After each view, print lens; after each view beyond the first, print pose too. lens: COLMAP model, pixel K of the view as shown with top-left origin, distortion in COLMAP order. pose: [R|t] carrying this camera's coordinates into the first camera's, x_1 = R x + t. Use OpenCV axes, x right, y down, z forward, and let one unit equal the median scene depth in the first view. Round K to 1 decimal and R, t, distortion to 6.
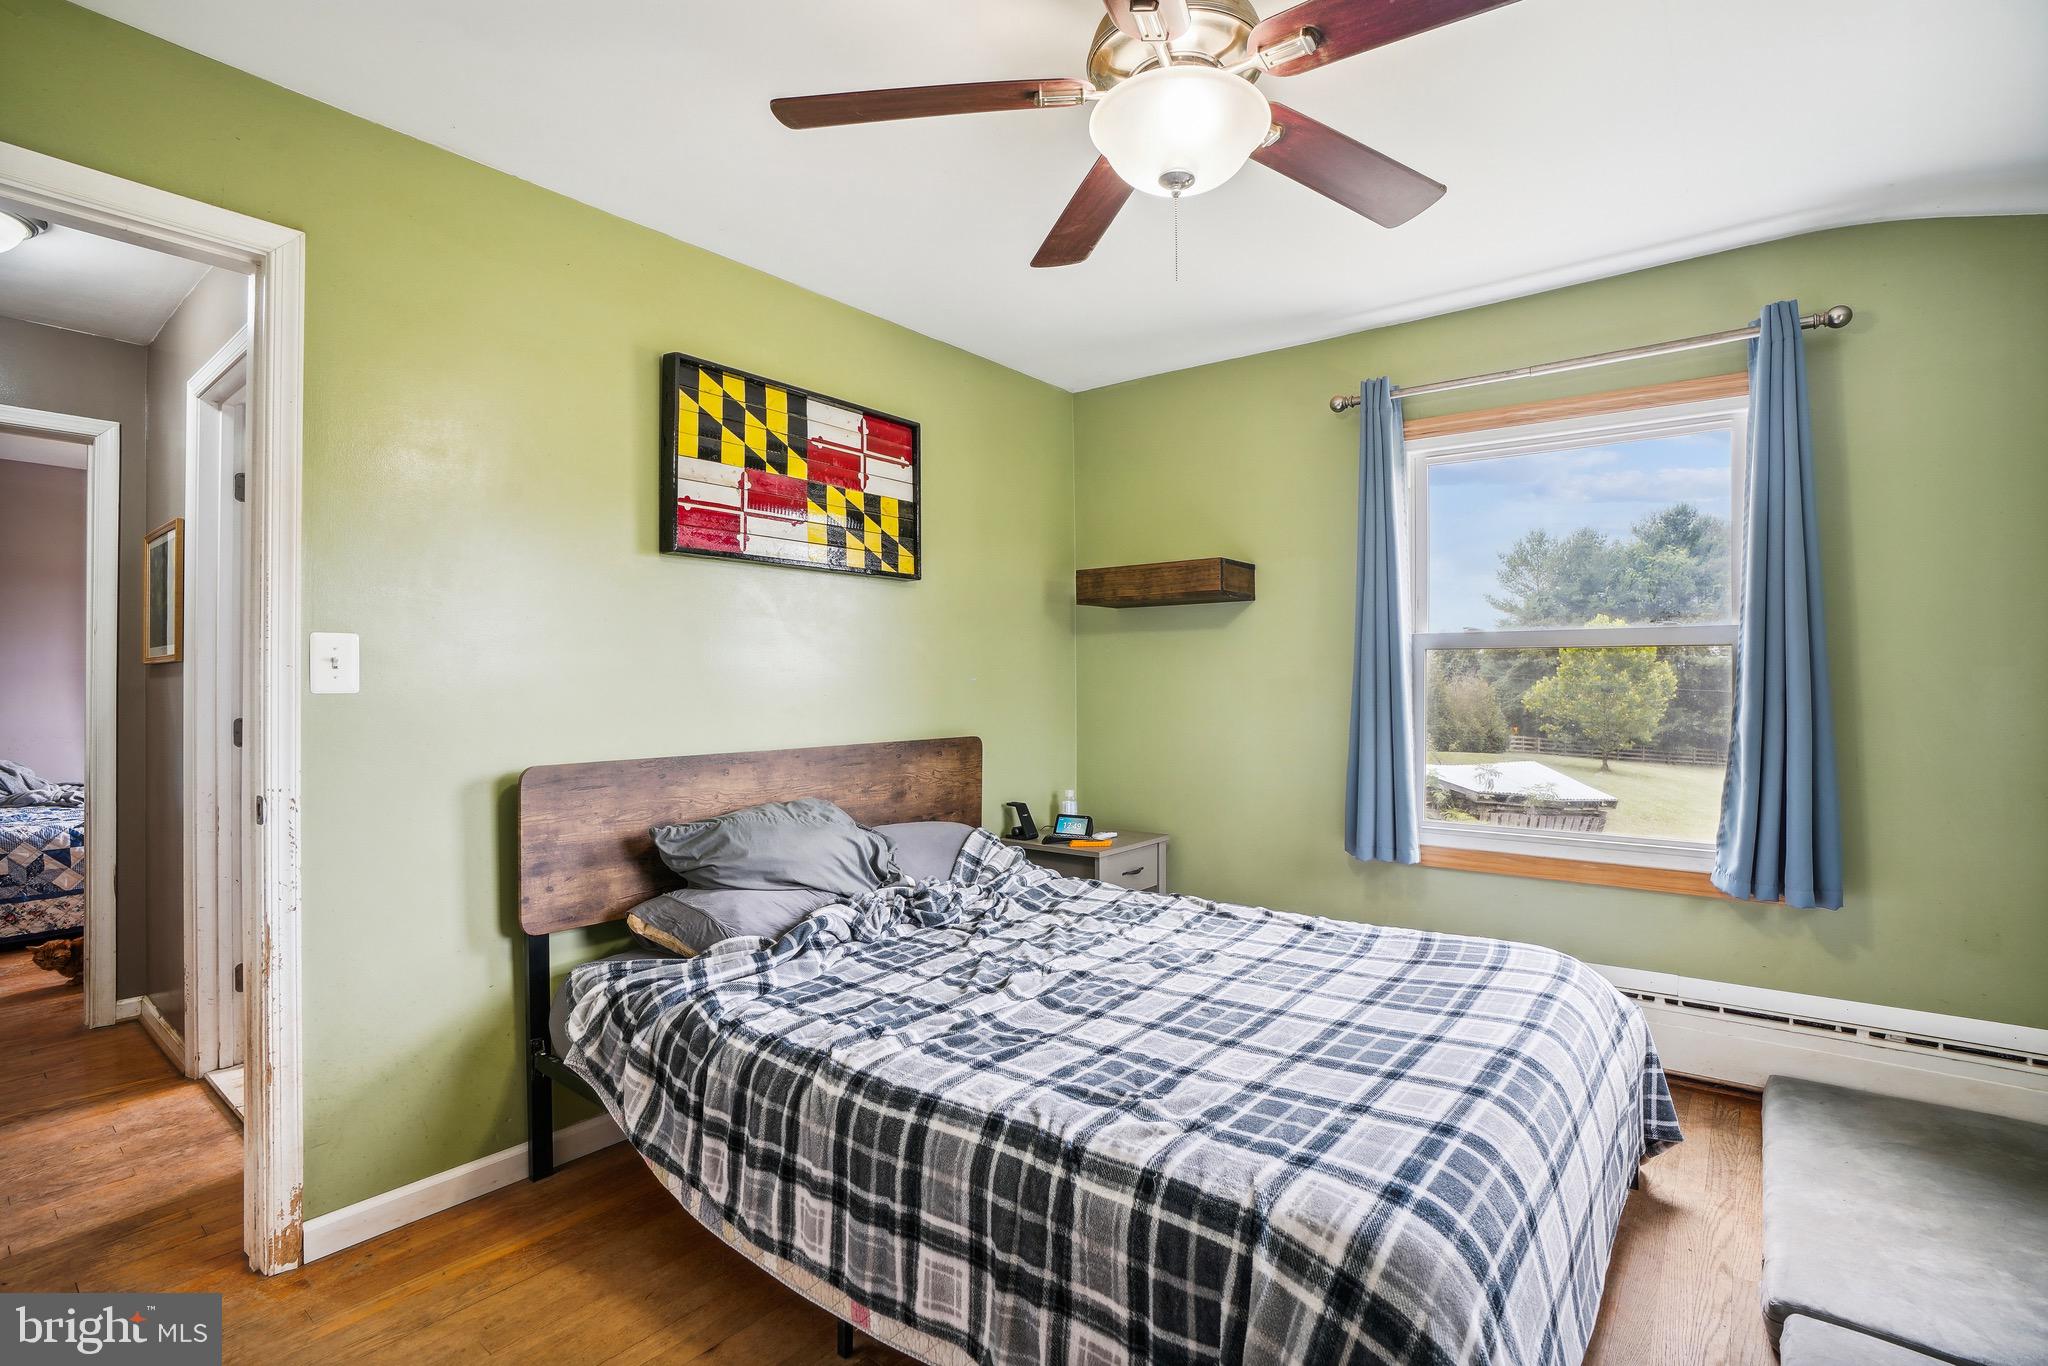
lens RADIAL K [[936.7, 0, 1007.4], [0, 936.7, 684.9], [0, 0, 1]] dist [-0.069083, 0.020578]
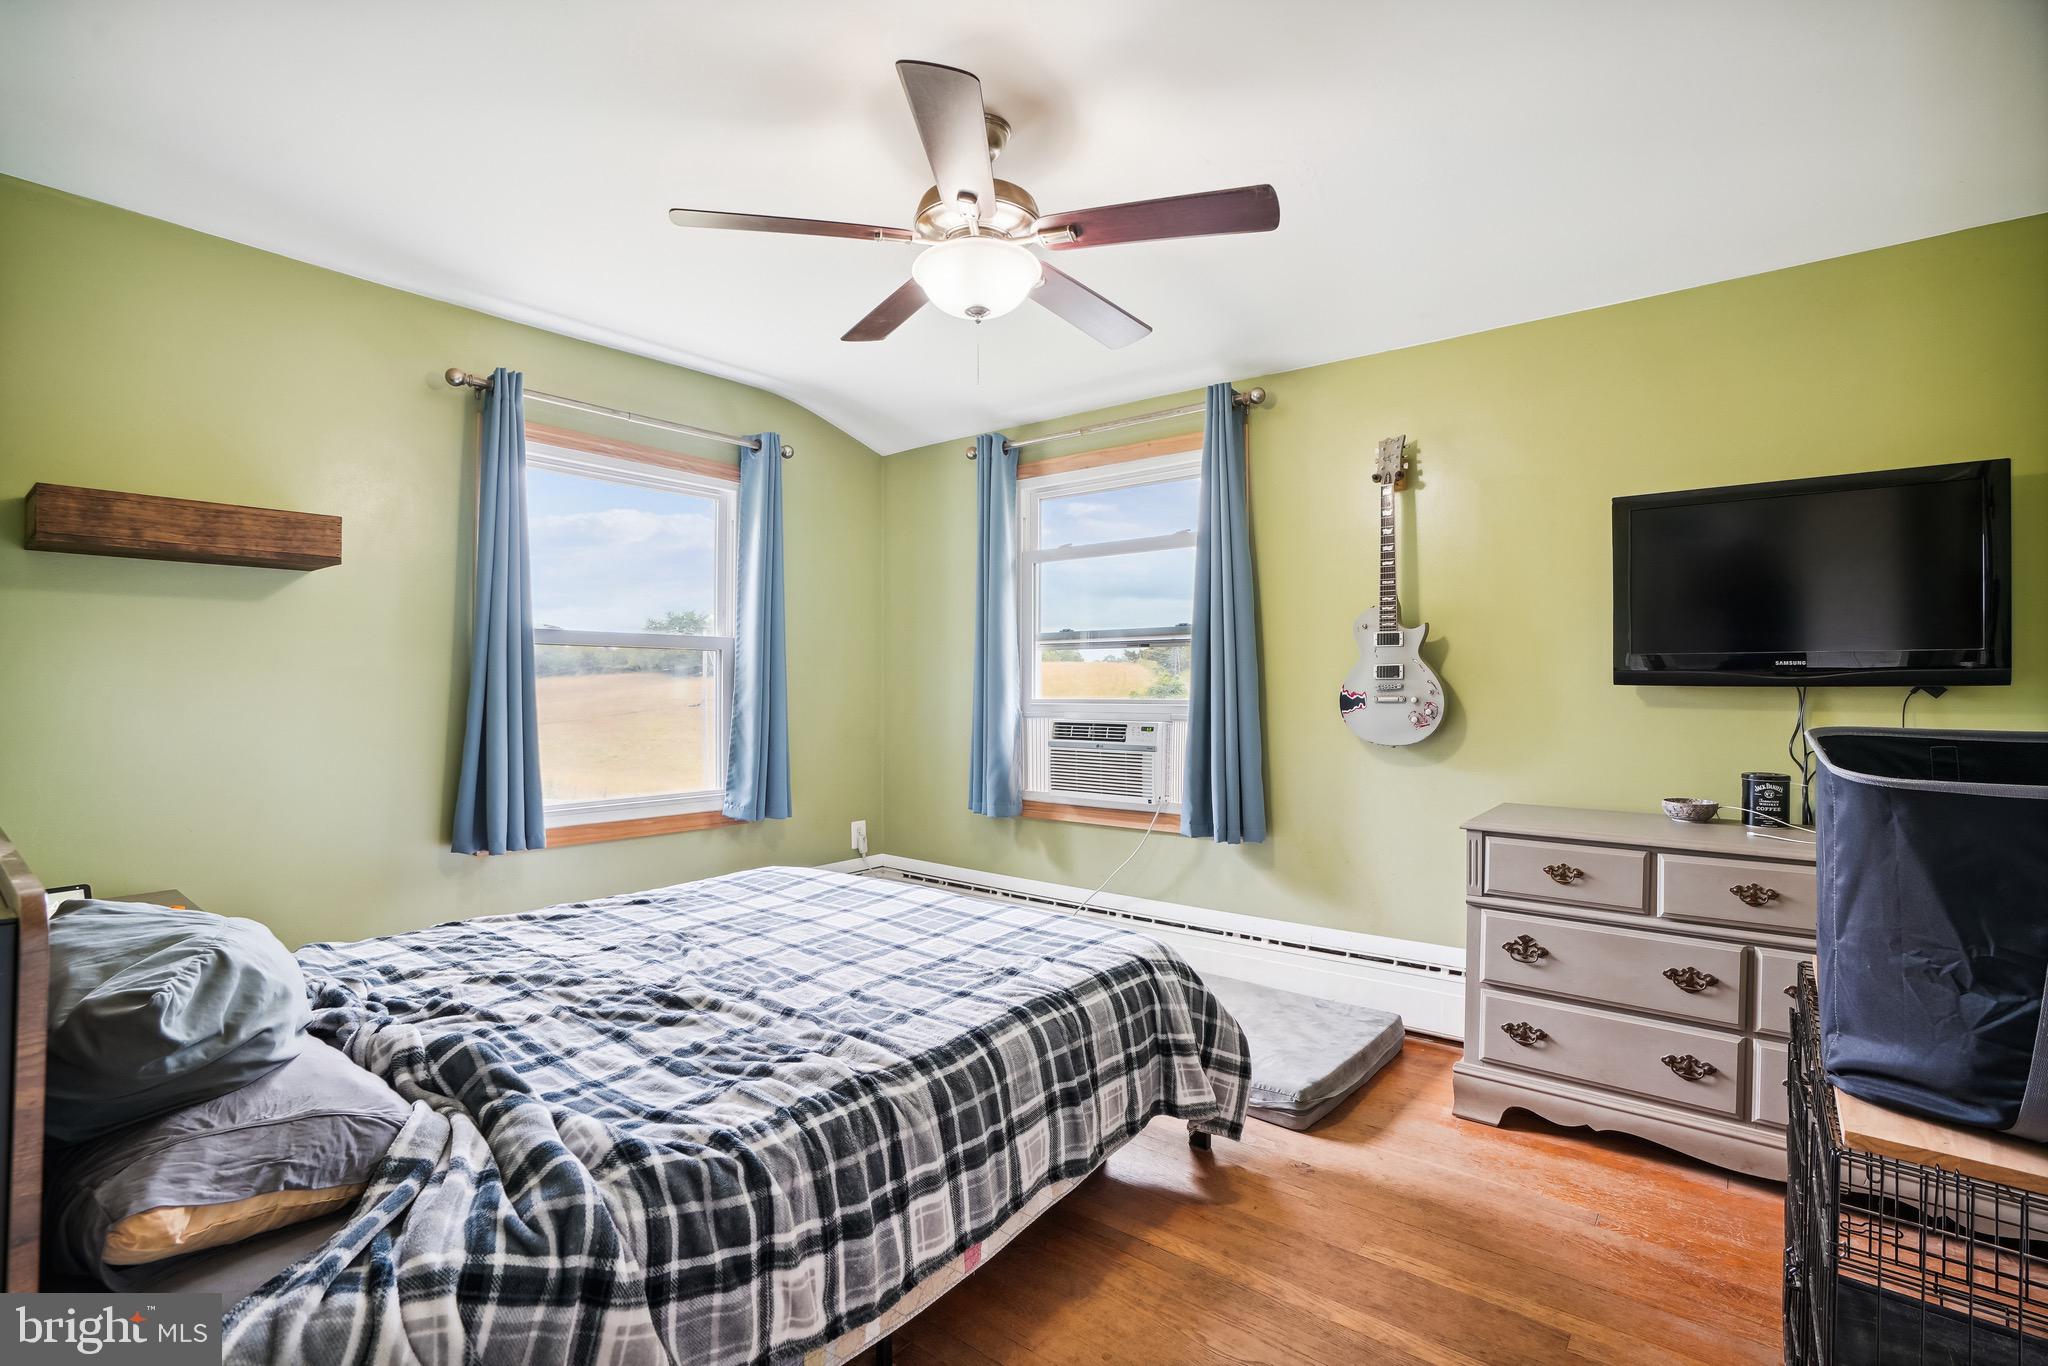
lens RADIAL K [[936.7, 0, 1007.1], [0, 936.7, 678.3], [0, 0, 1]] dist [-0.069083, 0.020578]
pose [[0.023844, 0.005190, 0.999702, -0.718351], [-0.005228, 0.999973, -0.005067, 0.004992], [-0.999702, -0.005106, 0.023870, 0.536998]]
